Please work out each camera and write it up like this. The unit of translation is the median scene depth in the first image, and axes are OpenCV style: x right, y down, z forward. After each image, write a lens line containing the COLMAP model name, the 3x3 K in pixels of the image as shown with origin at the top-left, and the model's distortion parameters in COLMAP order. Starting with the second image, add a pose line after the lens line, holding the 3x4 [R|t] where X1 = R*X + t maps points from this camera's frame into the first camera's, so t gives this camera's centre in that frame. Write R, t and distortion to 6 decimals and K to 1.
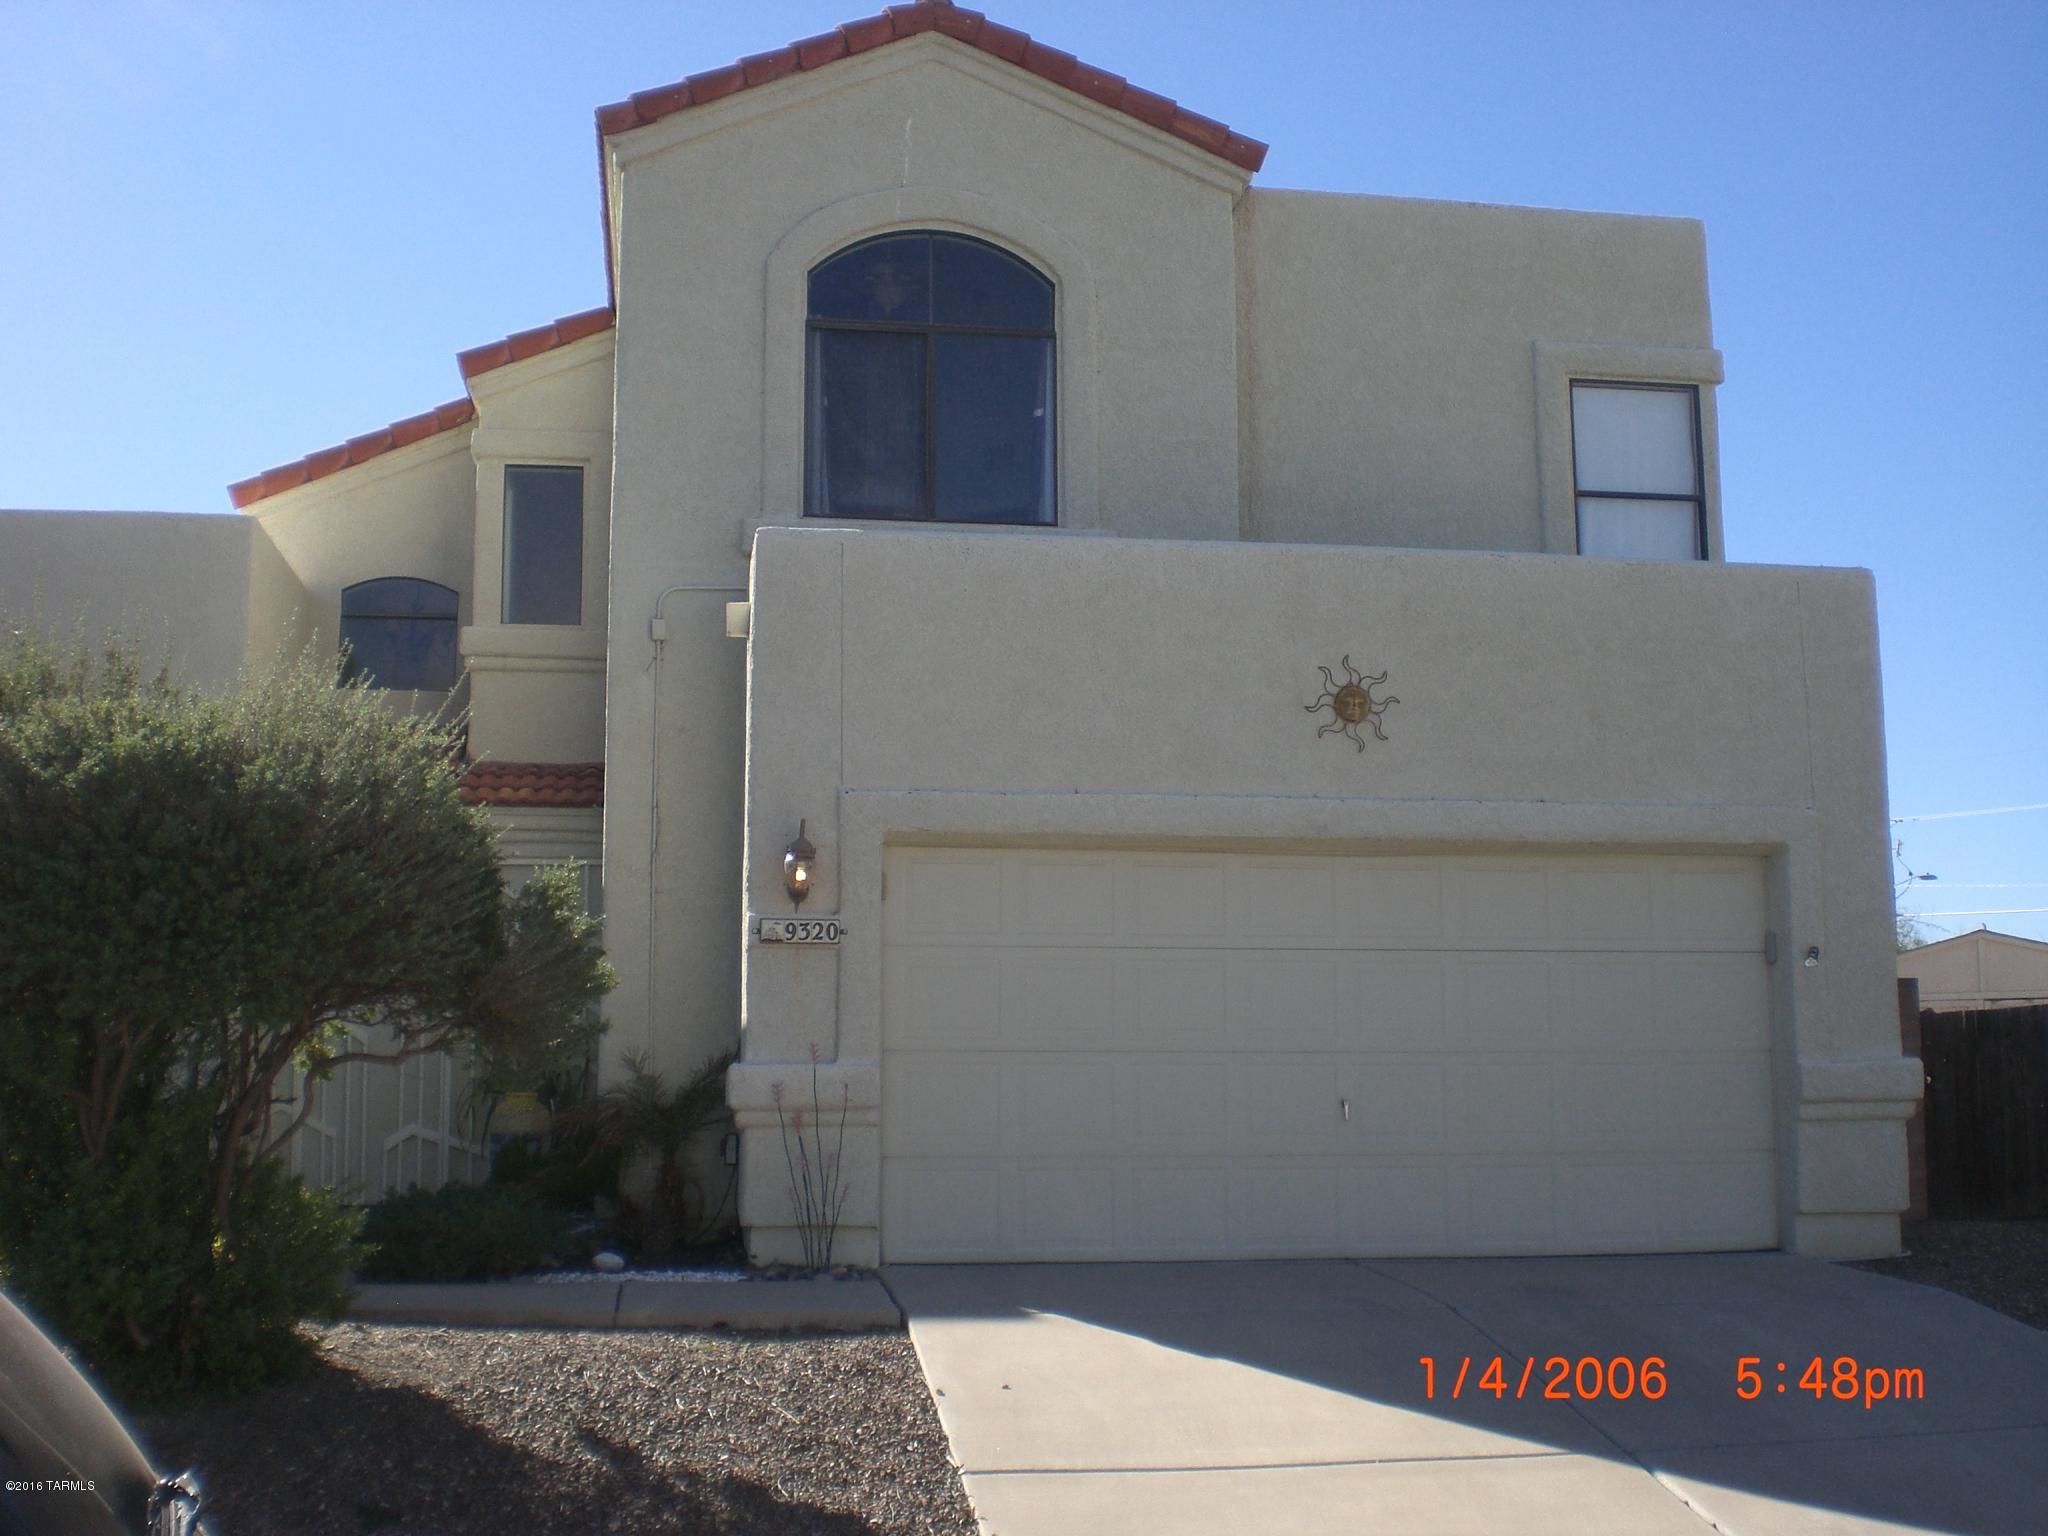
lens RADIAL K [[2287.0, 0, 1024.0], [0, 2287.0, 768.0], [0, 0, 1]] dist [-0.060206, -0.196808]
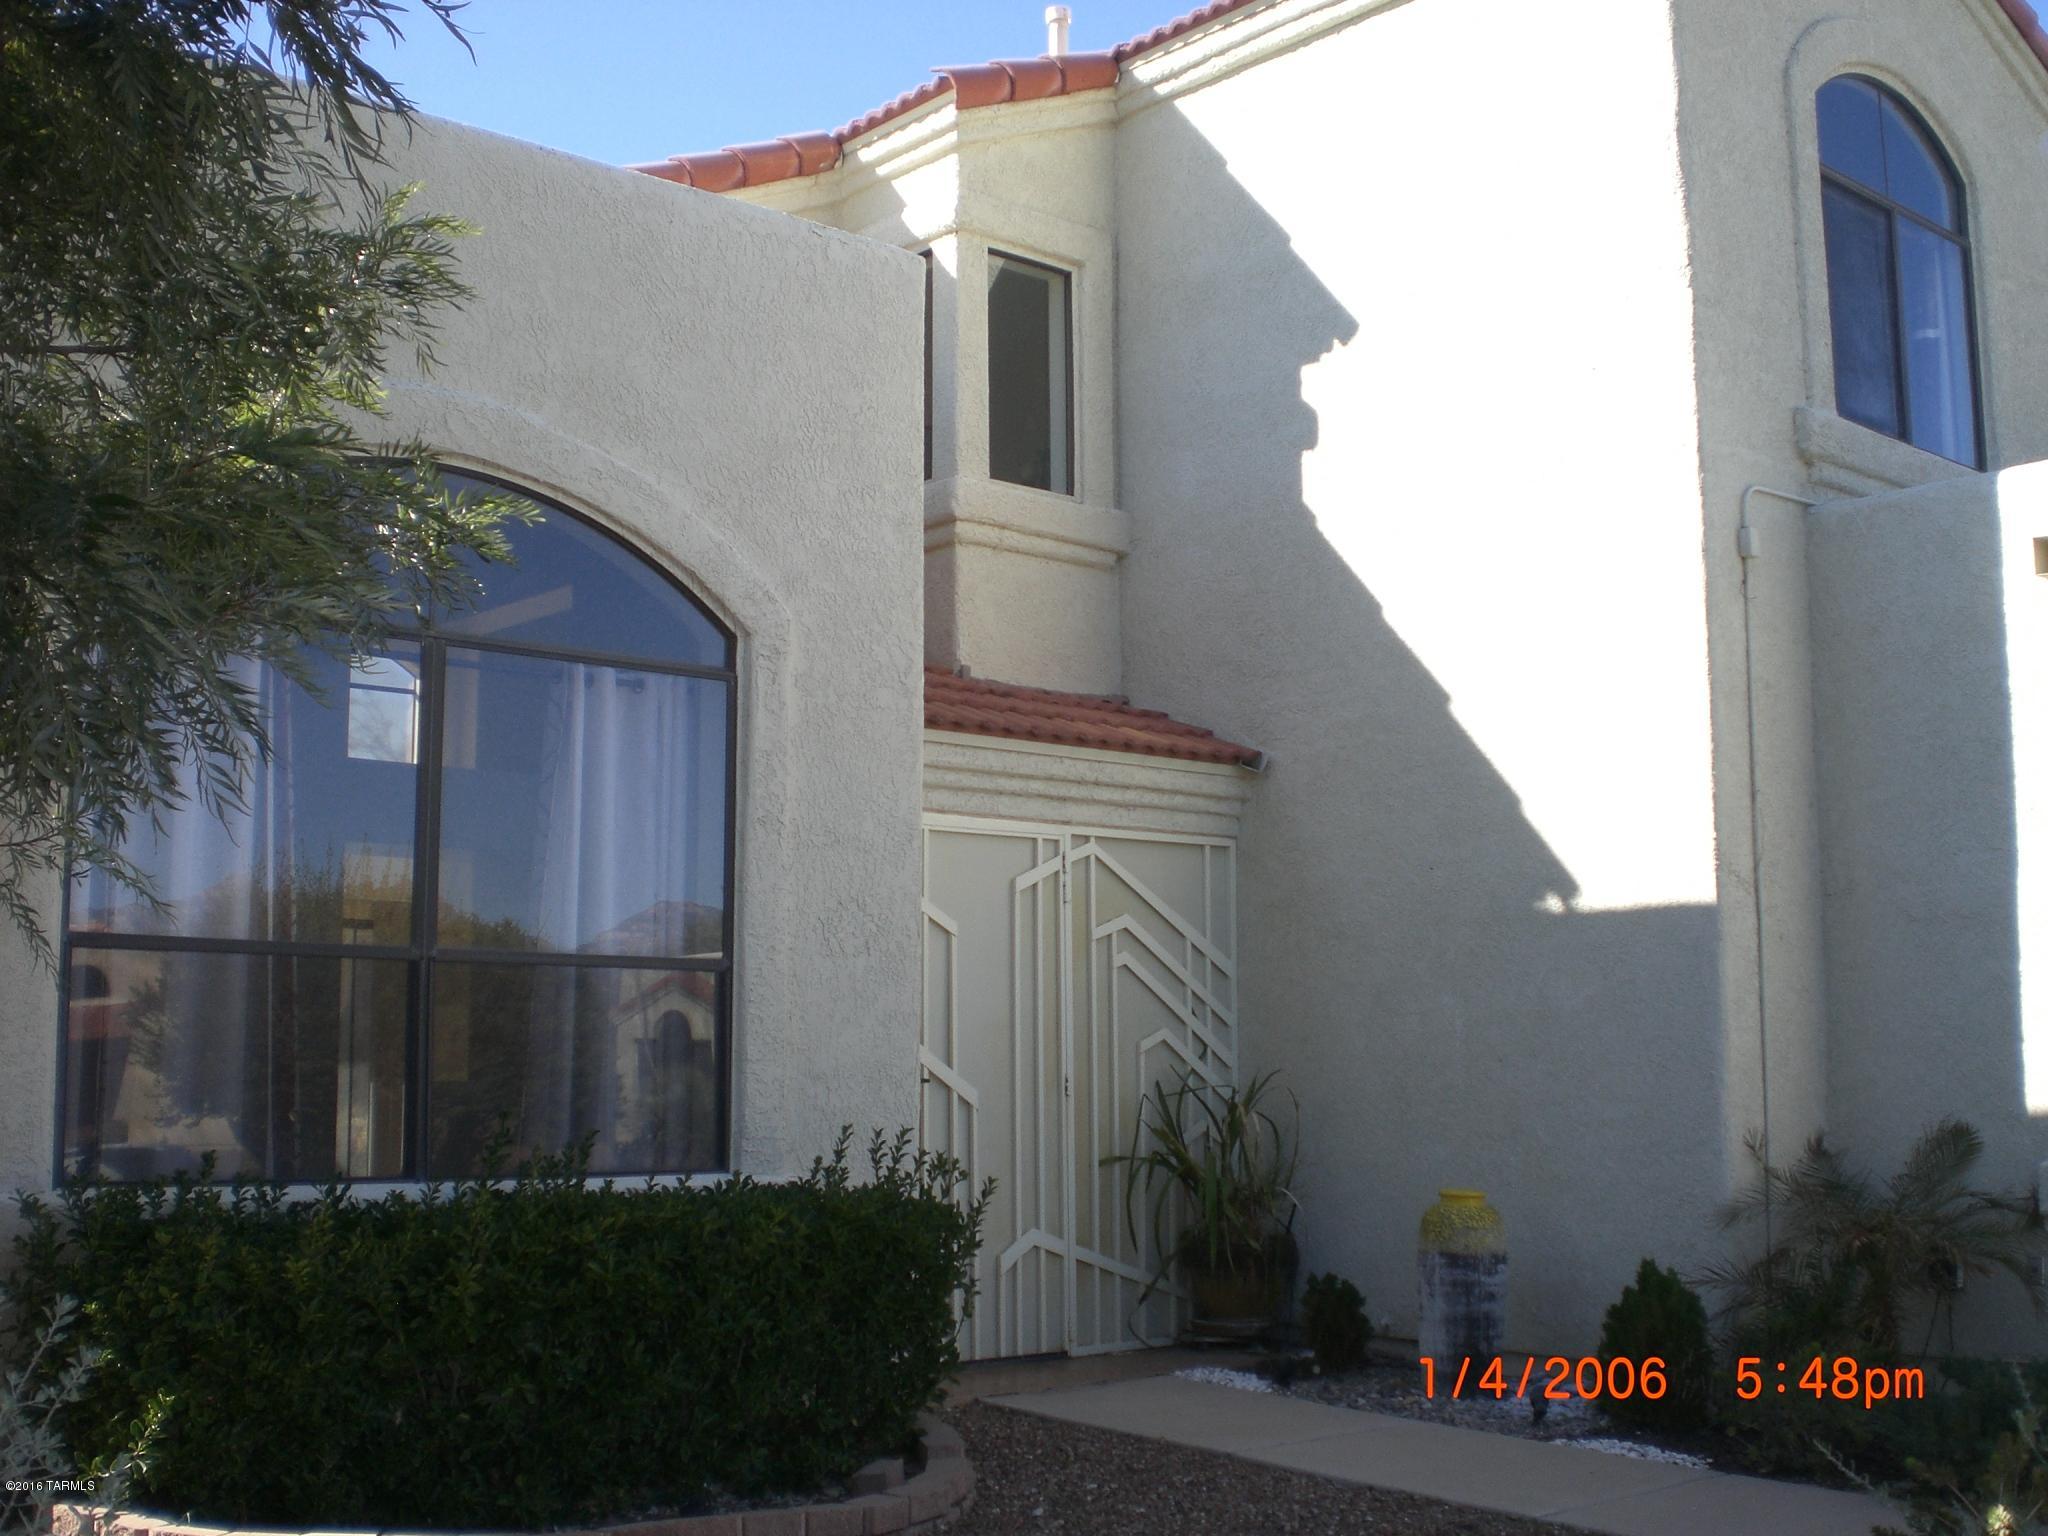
lens RADIAL K [[2287.0, 0, 1024.0], [0, 2287.0, 768.0], [0, 0, 1]] dist [-0.060206, -0.196808]
pose [[0.841300, 0.072475, 0.535689, -0.584402], [-0.081436, 0.996654, -0.006945, 0.026843], [-0.534400, -0.037781, 0.844387, 0.417470]]
